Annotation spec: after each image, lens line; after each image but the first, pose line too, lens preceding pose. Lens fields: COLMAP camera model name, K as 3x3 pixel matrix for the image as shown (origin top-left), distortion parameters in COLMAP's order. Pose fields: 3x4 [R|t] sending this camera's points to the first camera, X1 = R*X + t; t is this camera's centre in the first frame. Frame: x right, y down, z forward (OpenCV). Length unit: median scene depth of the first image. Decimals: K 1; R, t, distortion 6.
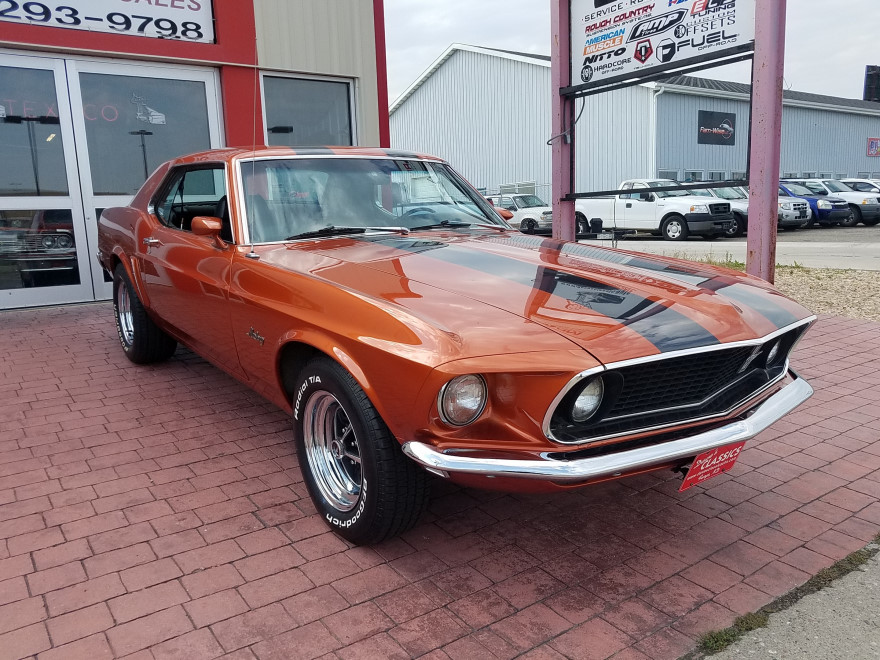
lens RADIAL K [[692.2, 0, 428.6], [0, 692.2, 353.8], [0, 0, 1]] dist [-0.004276, 0.001892]
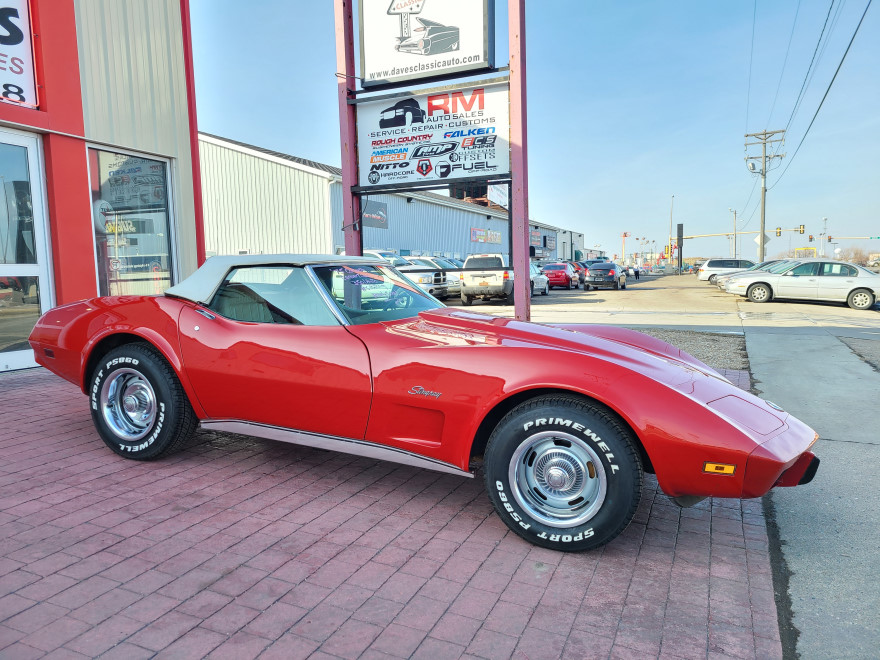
lens RADIAL K [[658.0, 0, 447.0], [0, 658.0, 338.7], [0, 0, 1]] dist [0.060350, -0.046414]
pose [[0.846930, -0.030859, 0.530808, -0.344265], [0.091809, 0.991807, -0.088826, 0.002034], [-0.523718, 0.123963, 0.842824, -0.044564]]
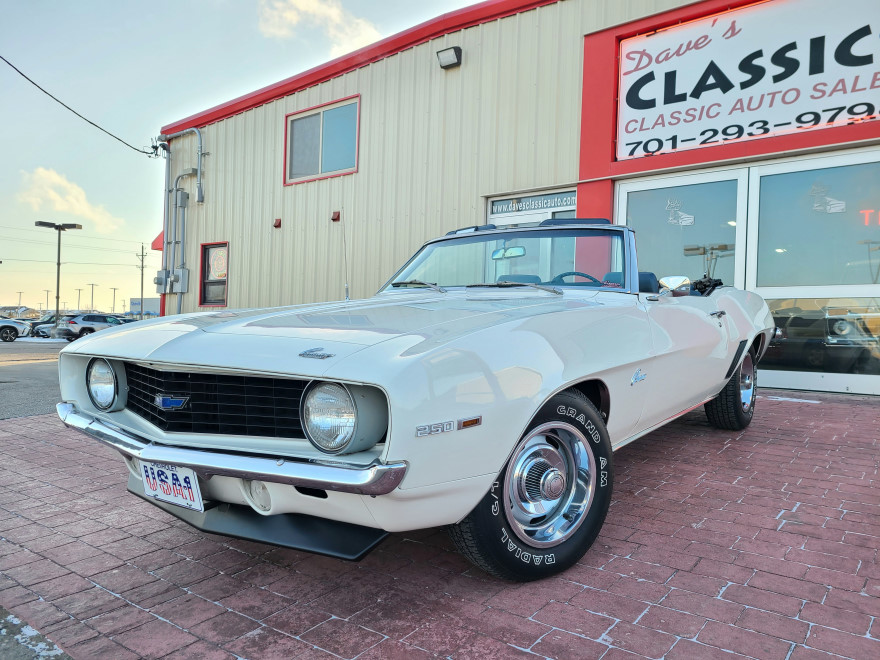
lens RADIAL K [[658.0, 0, 435.4], [0, 658.0, 332.4], [0, 0, 1]] dist [0.060350, -0.046414]
pose [[0.293415, 0.036623, -0.955283, 0.335821], [-0.222662, 0.974402, -0.031035, -0.020200], [0.929693, 0.221811, 0.294058, 0.256506]]
